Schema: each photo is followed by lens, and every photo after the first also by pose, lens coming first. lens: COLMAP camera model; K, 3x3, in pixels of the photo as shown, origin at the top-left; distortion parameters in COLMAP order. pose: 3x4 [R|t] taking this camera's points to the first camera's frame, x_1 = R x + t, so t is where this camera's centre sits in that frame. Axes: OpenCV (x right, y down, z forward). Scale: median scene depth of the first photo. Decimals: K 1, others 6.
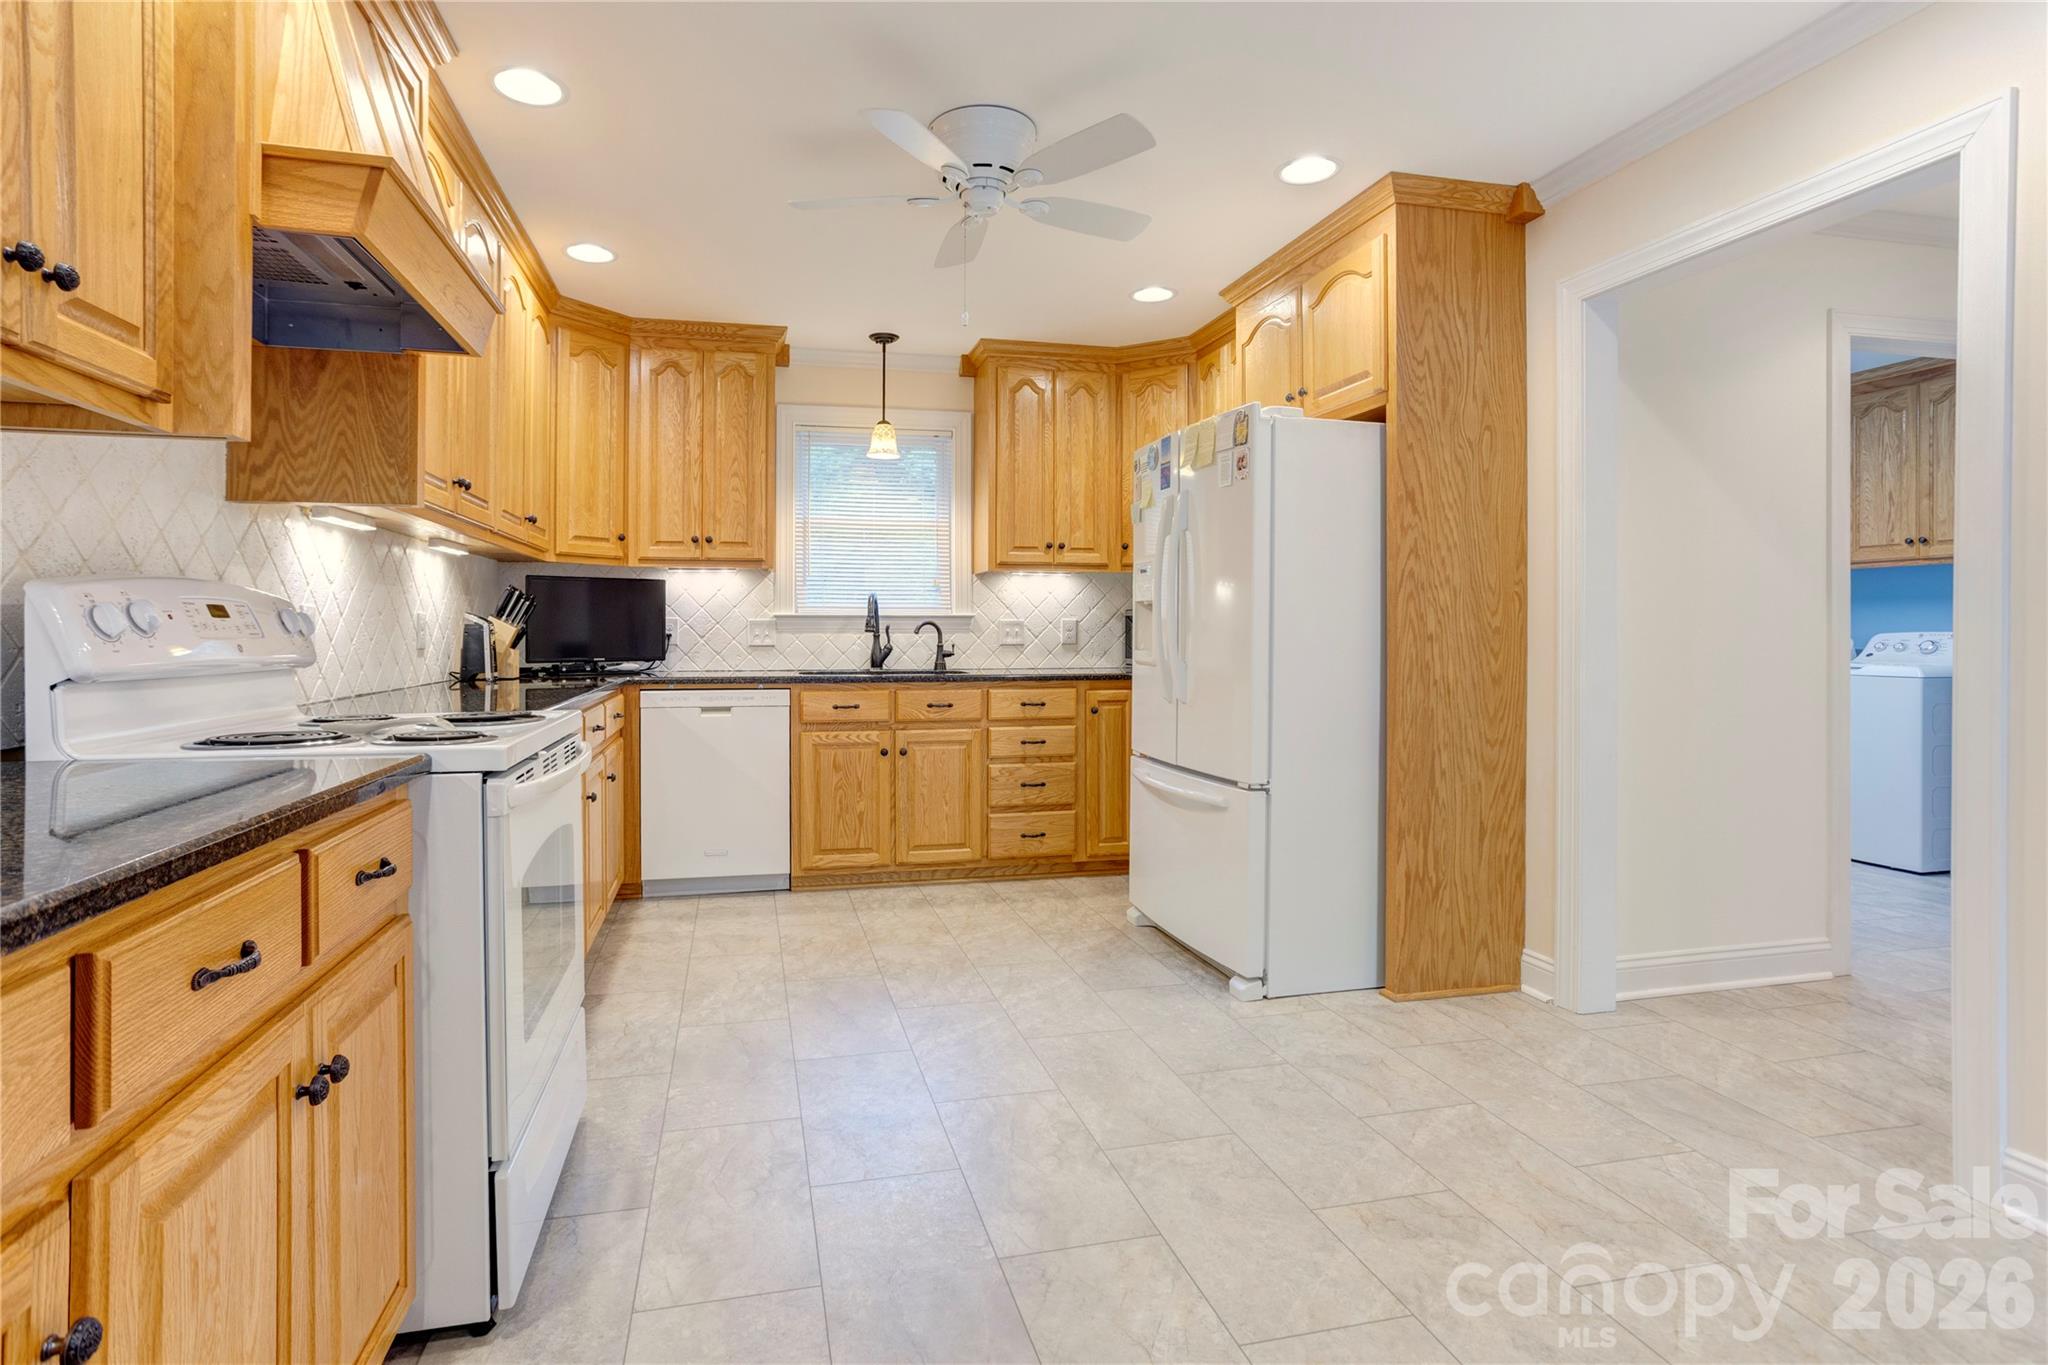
lens RADIAL K [[1015.2, 0, 1009.5], [0, 1015.2, 643.7], [0, 0, 1]] dist [-0.046187, 0.023386]
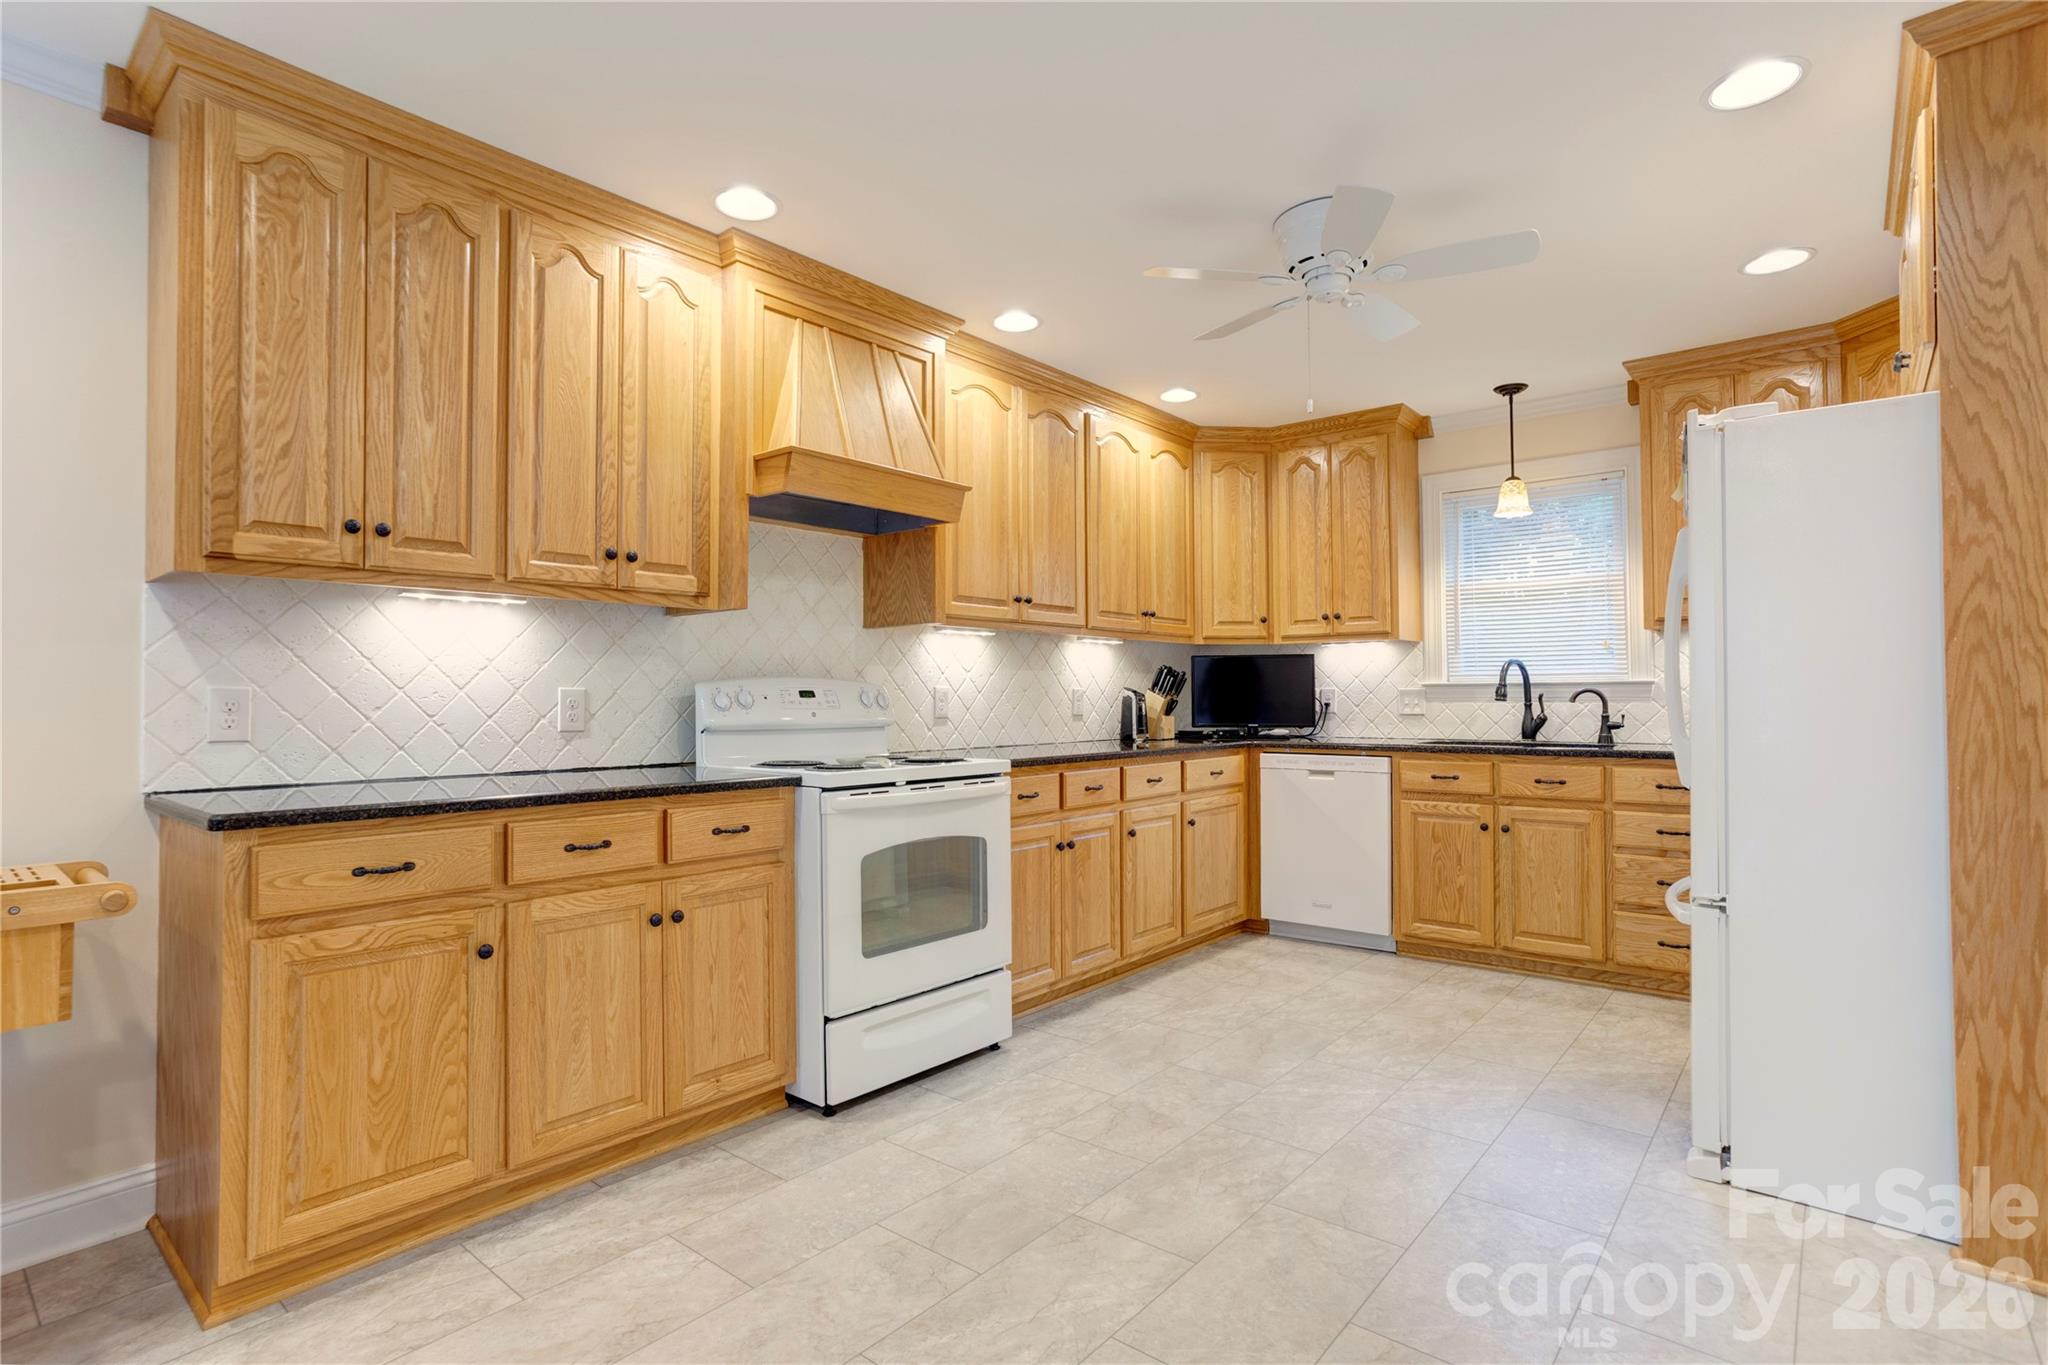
lens RADIAL K [[1015.2, 0, 1010.4], [0, 1015.2, 696.7], [0, 0, 1]] dist [-0.046187, 0.023386]
pose [[0.591774, -0.005540, -0.806085, 0.378712], [-0.004373, 0.999940, -0.010083, -0.004323], [0.806092, 0.009491, 0.591714, 0.080153]]
